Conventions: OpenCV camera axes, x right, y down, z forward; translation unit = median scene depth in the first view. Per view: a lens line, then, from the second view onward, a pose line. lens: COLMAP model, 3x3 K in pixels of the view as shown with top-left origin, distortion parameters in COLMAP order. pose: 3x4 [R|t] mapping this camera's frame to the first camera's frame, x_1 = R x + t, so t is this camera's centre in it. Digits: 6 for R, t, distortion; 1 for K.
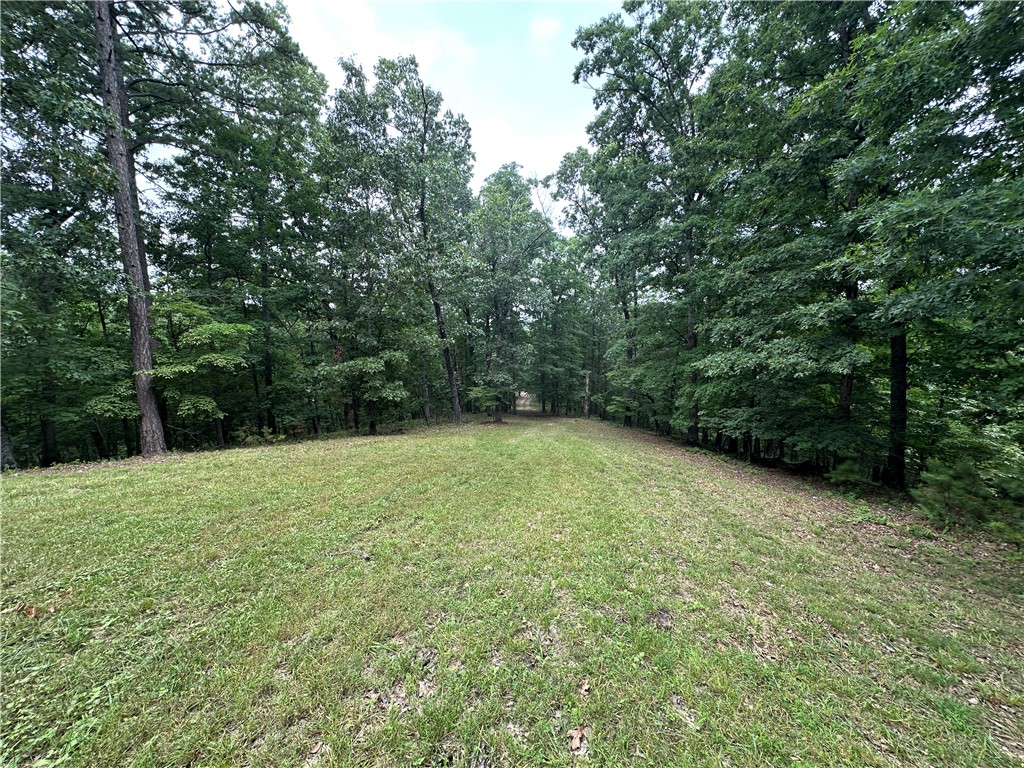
lens RADIAL K [[409.8, 0, 515.6], [0, 409.8, 381.9], [0, 0, 1]] dist [-0.006217, 0.000367]
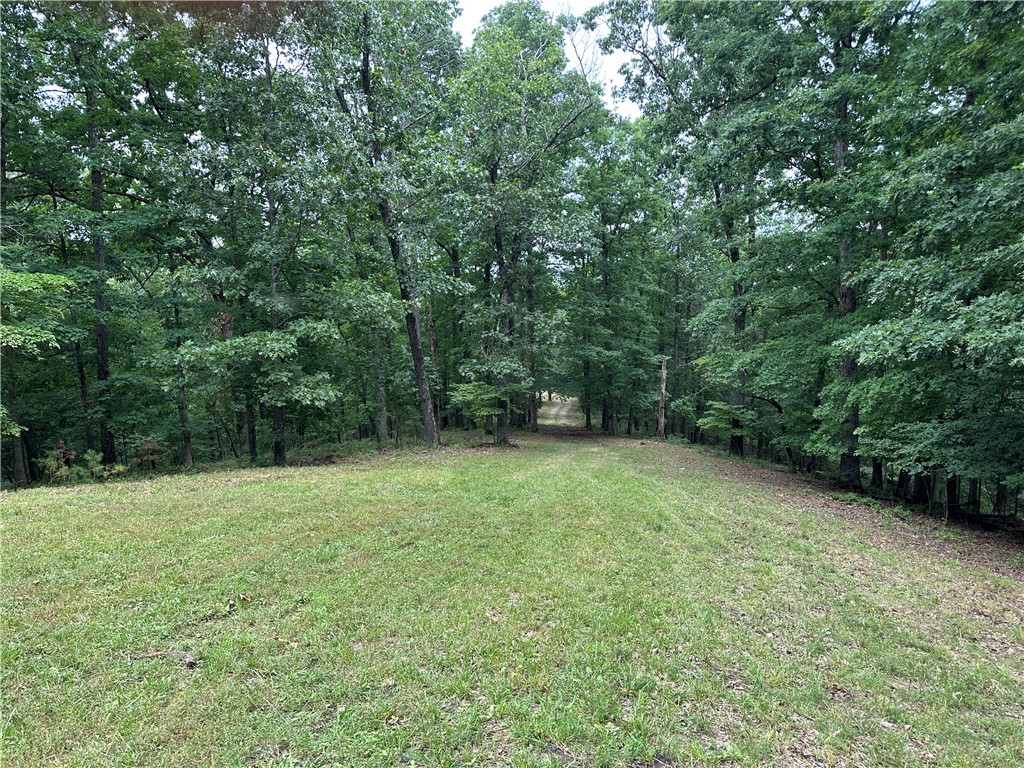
lens RADIAL K [[718.1, 0, 512.4], [0, 718.1, 378.7], [0, 0, 1]] dist [0.055642, -0.068298]
pose [[0.998948, 0.001592, -0.045836, 0.023609], [-0.001424, 0.999992, 0.003695, 0.001946], [0.045842, -0.003626, 0.998942, -0.004596]]
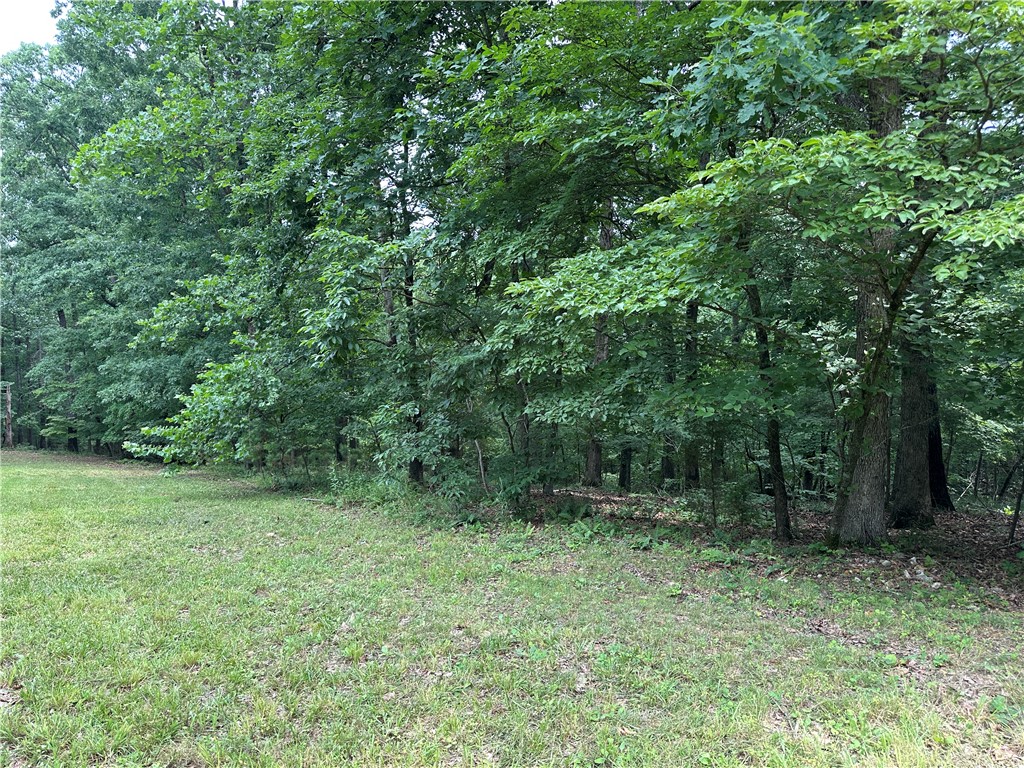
lens RADIAL K [[718.1, 0, 506.5], [0, 718.1, 383.0], [0, 0, 1]] dist [0.055642, -0.068298]
pose [[0.717228, -0.064404, 0.693856, -0.167762], [0.051567, 0.997895, 0.039322, -0.066976], [-0.694928, 0.007577, 0.719040, -1.086134]]
